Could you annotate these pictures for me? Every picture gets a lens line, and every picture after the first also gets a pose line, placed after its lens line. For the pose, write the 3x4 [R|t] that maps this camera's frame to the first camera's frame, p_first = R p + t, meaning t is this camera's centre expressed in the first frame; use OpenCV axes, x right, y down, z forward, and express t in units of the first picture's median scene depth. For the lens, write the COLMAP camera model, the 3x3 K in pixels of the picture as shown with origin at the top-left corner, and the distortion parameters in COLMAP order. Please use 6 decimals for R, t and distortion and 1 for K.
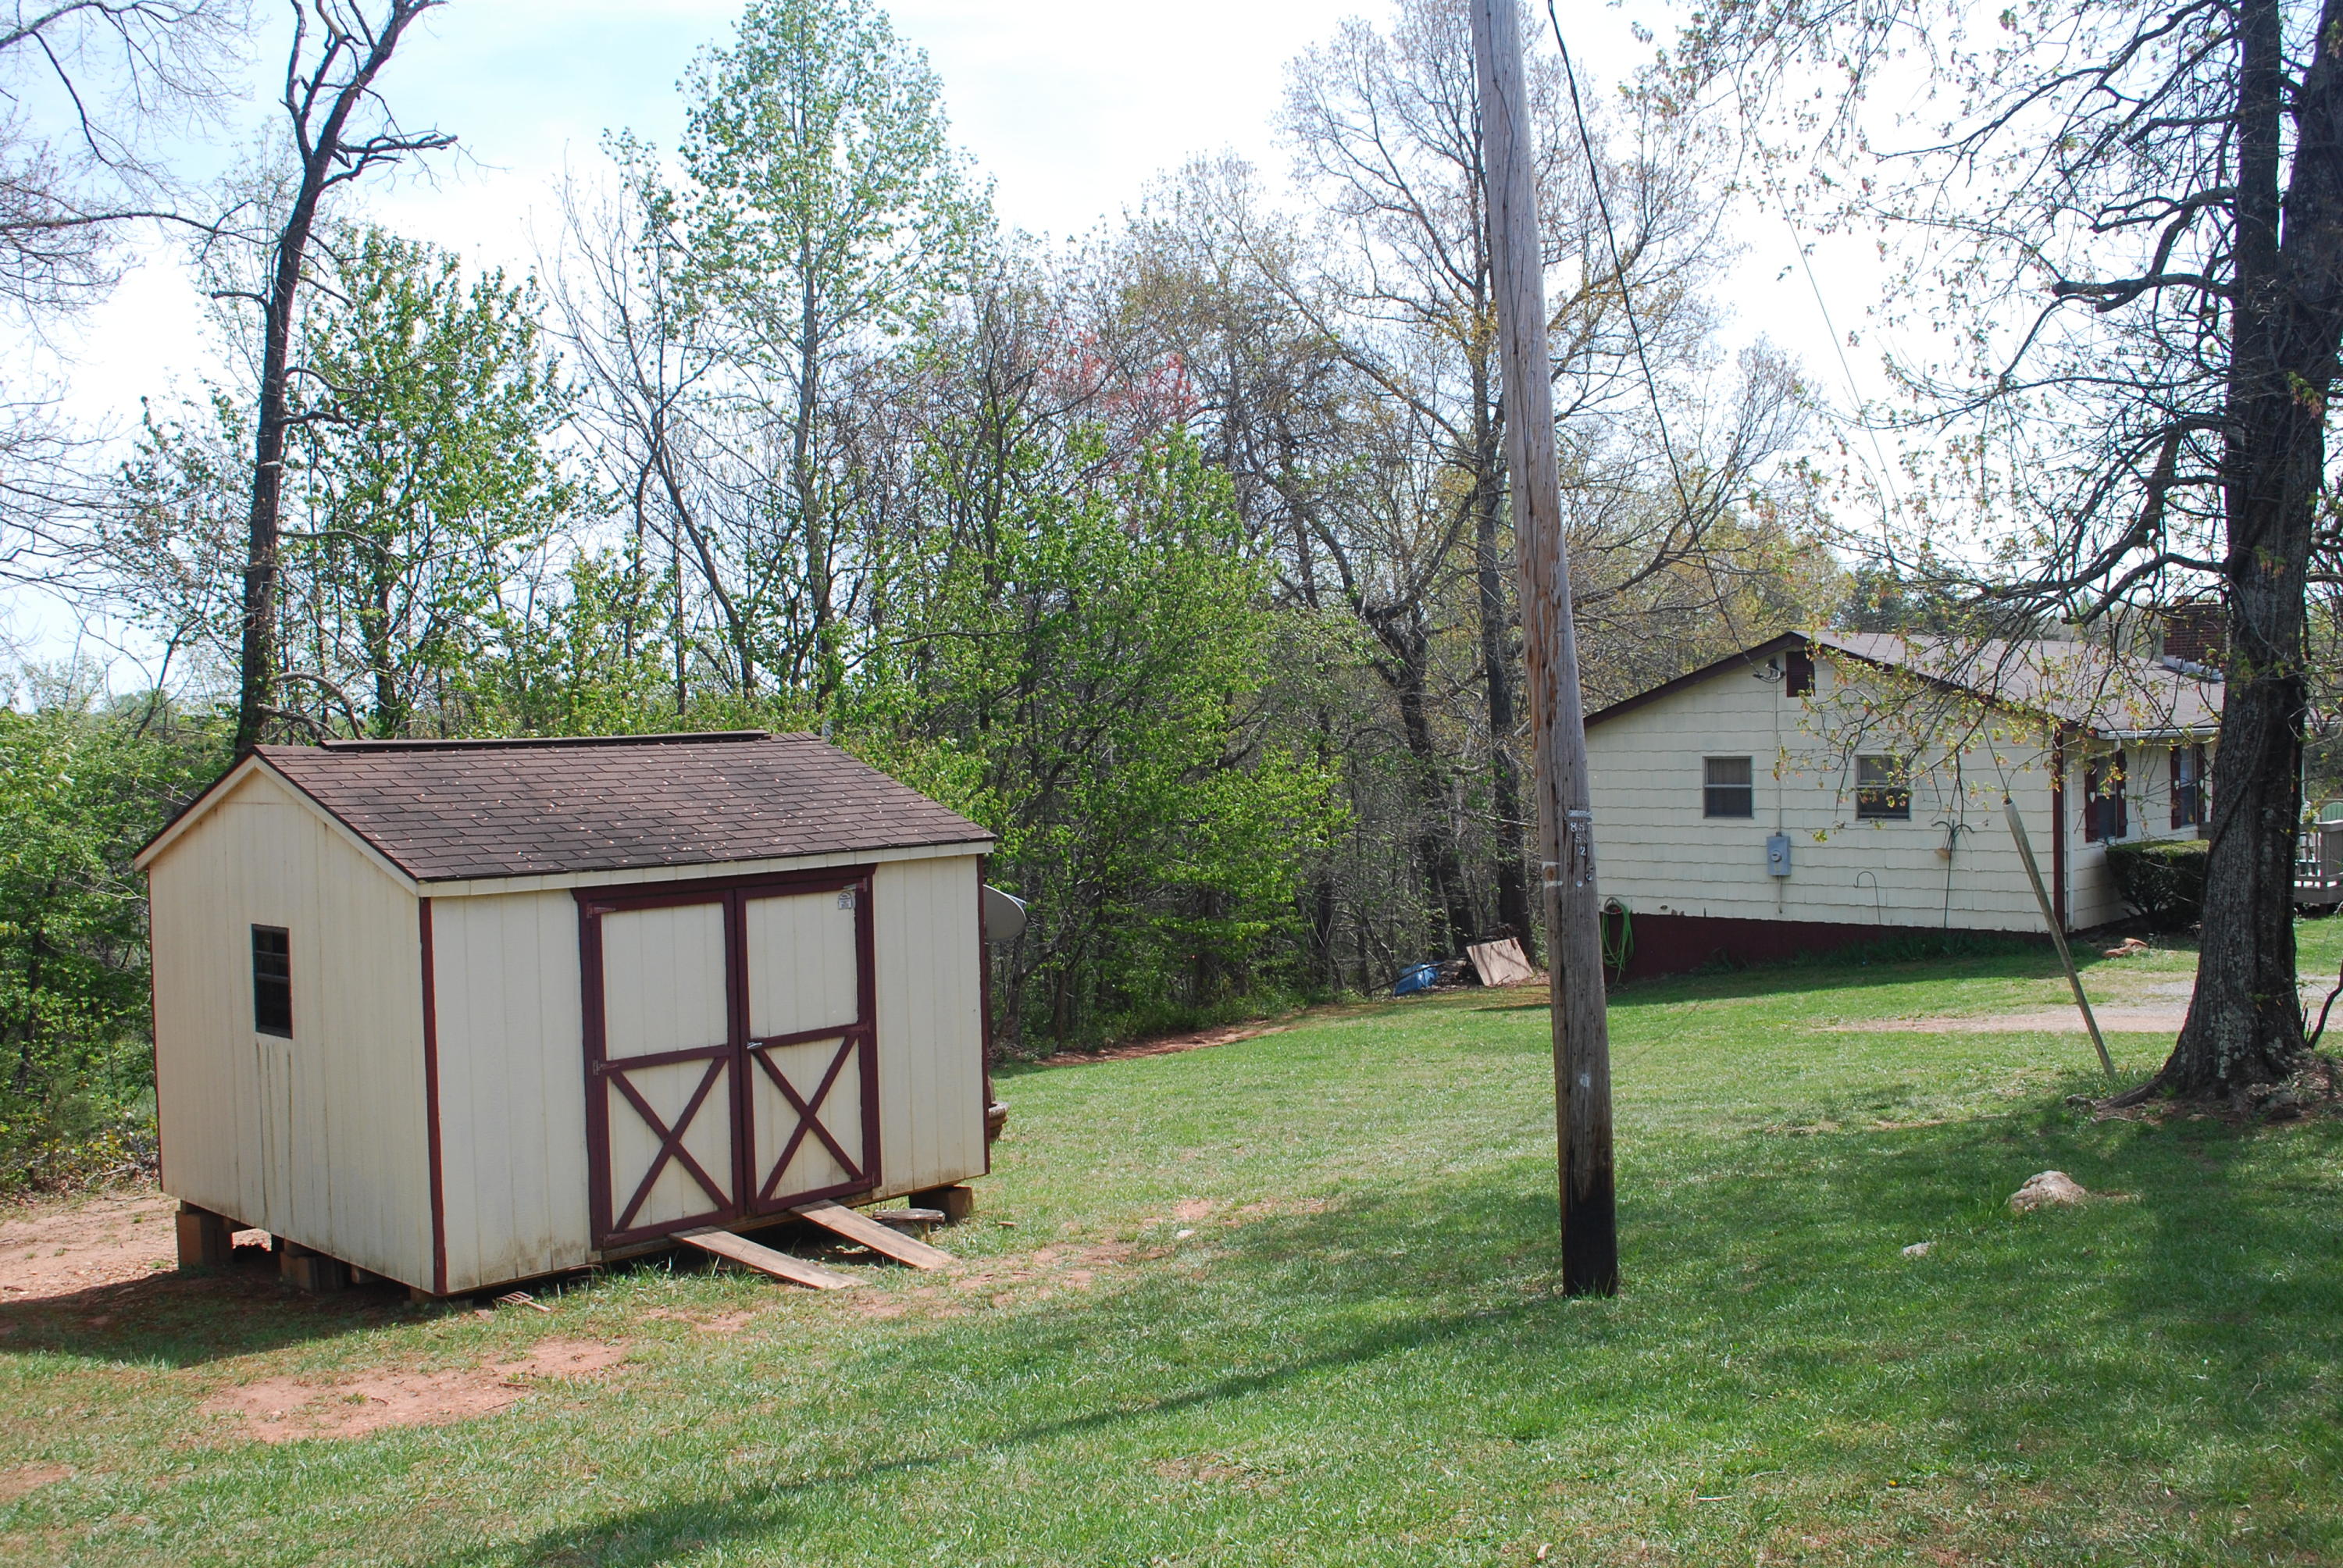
lens RADIAL K [[2101.4, 0, 1171.5], [0, 2101.4, 784.0], [0, 0, 1]] dist [-0.080158, 0.006098]
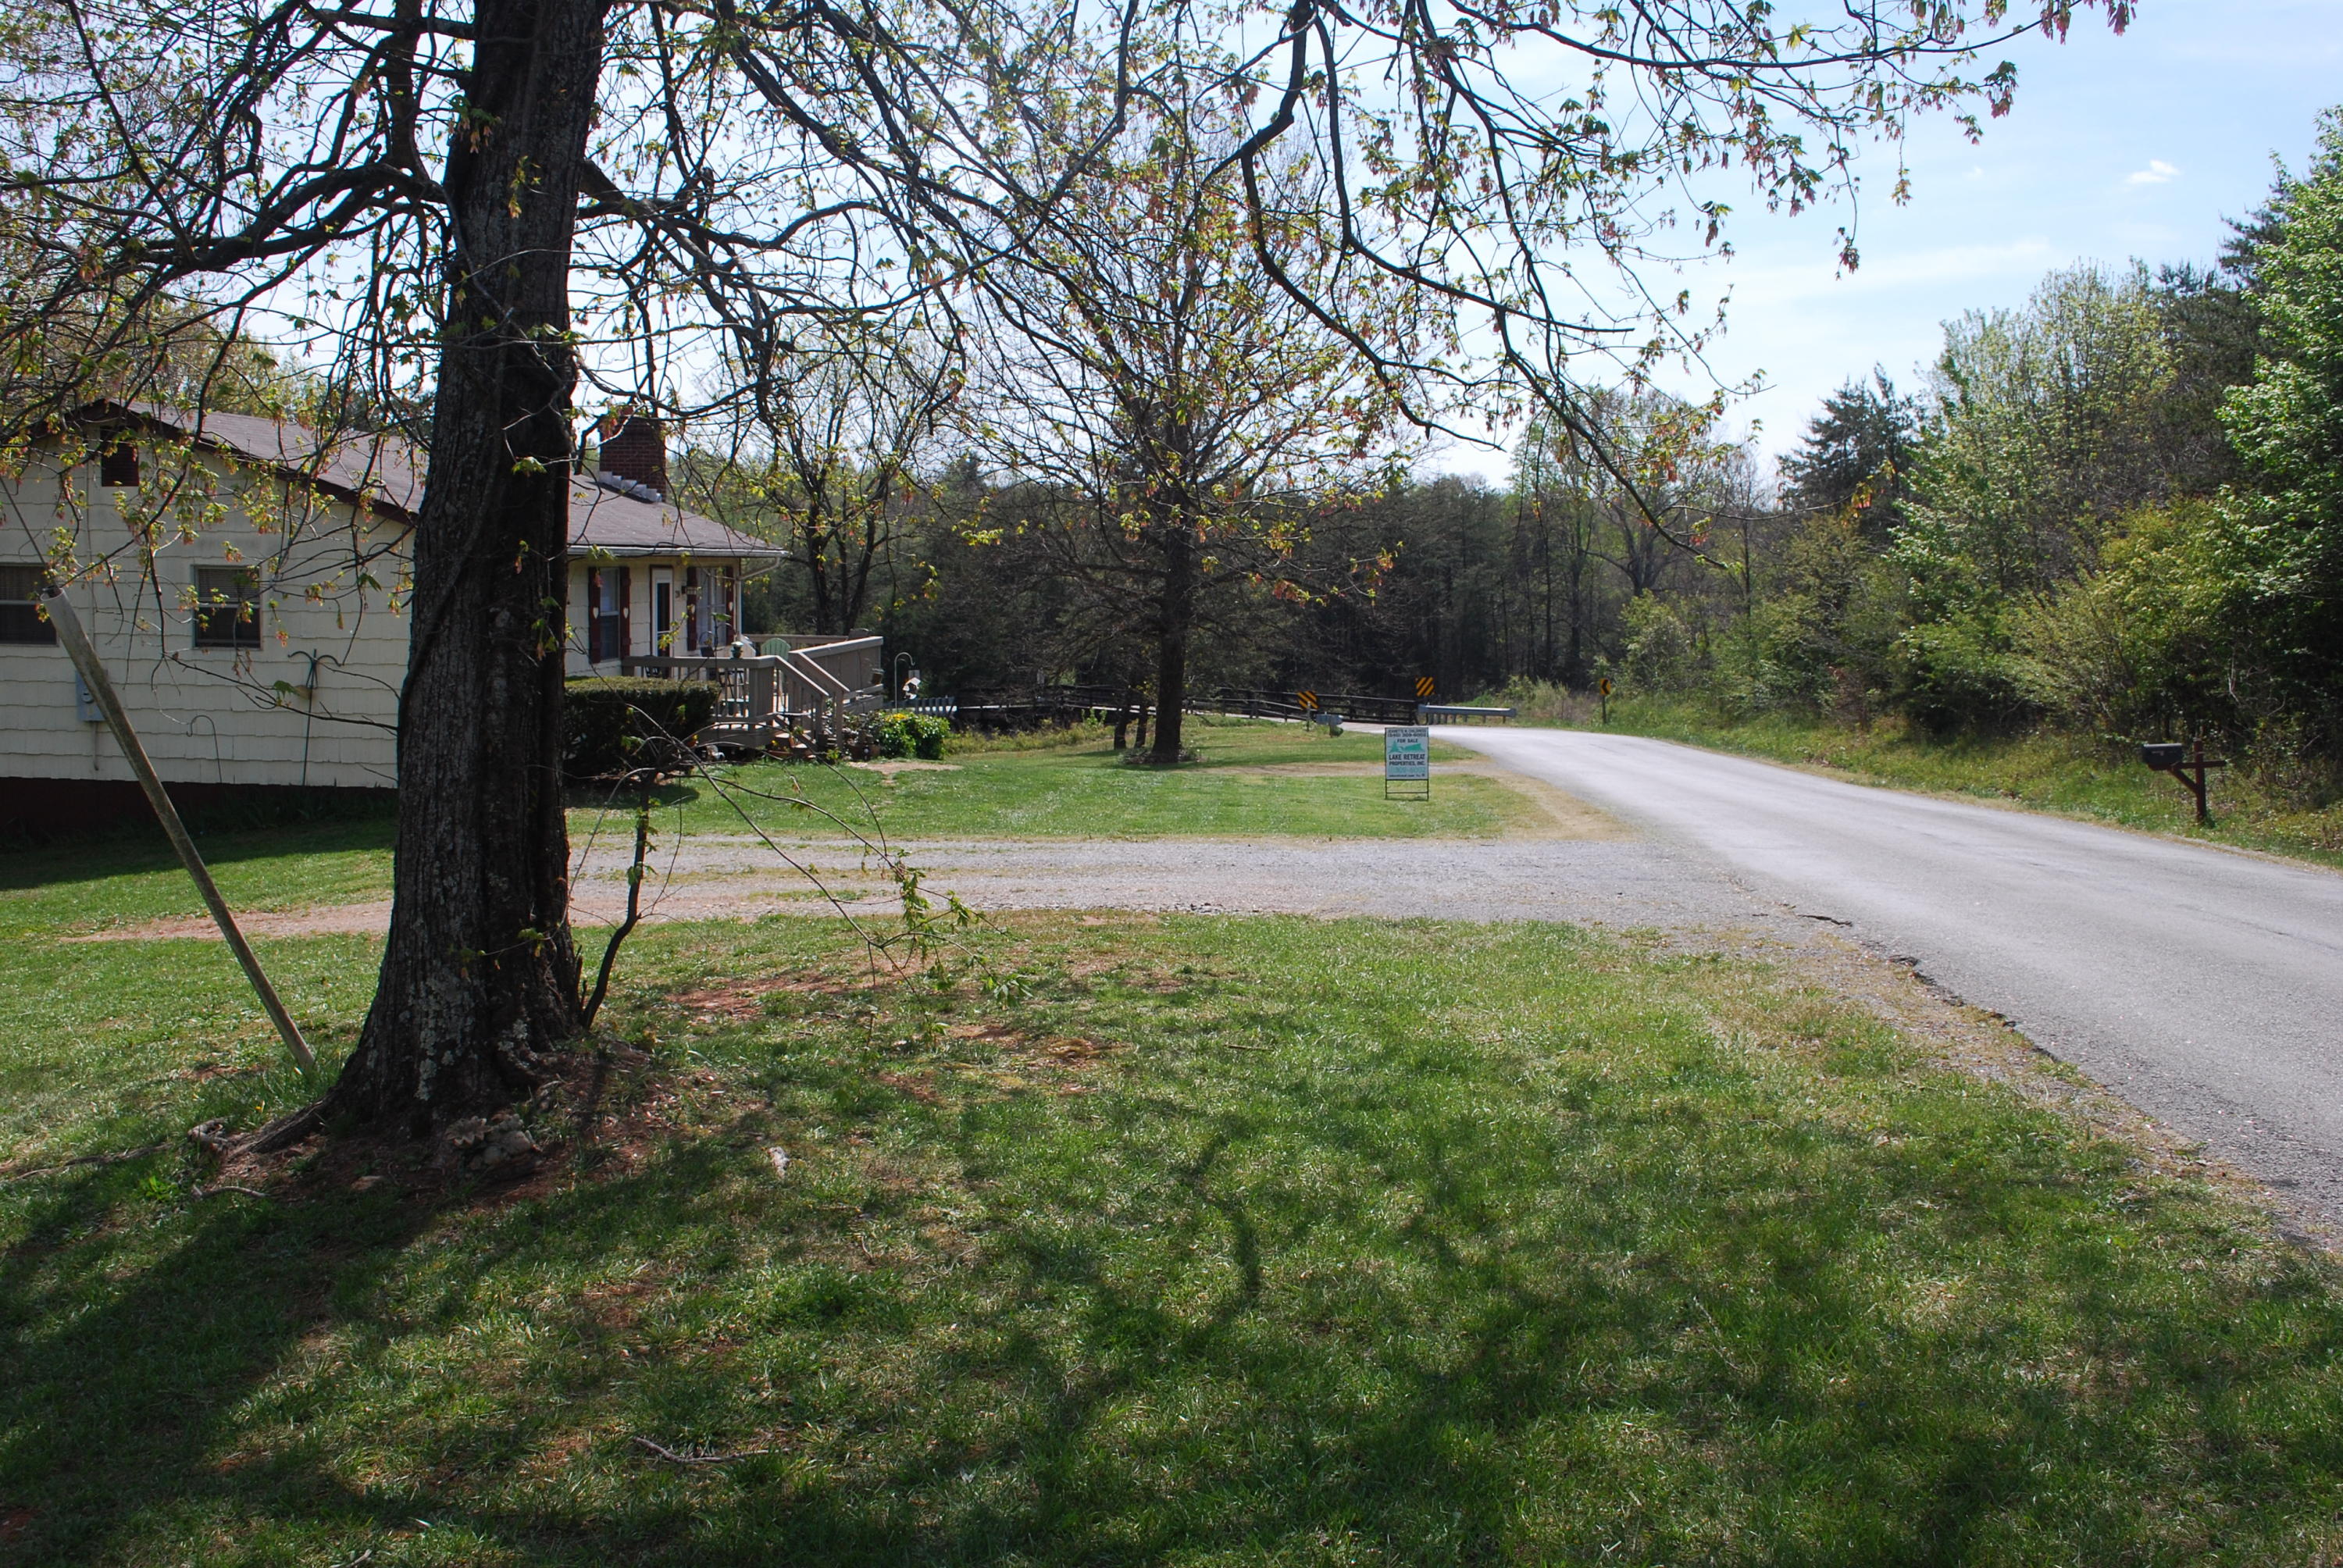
lens RADIAL K [[2101.4, 0, 1171.5], [0, 2101.4, 784.0], [0, 0, 1]] dist [-0.080158, 0.006098]
pose [[0.772997, -0.028089, 0.633787, 0.125461], [-0.021026, 0.997336, 0.069845, 0.006327], [-0.634061, -0.067316, 0.770347, 0.178774]]
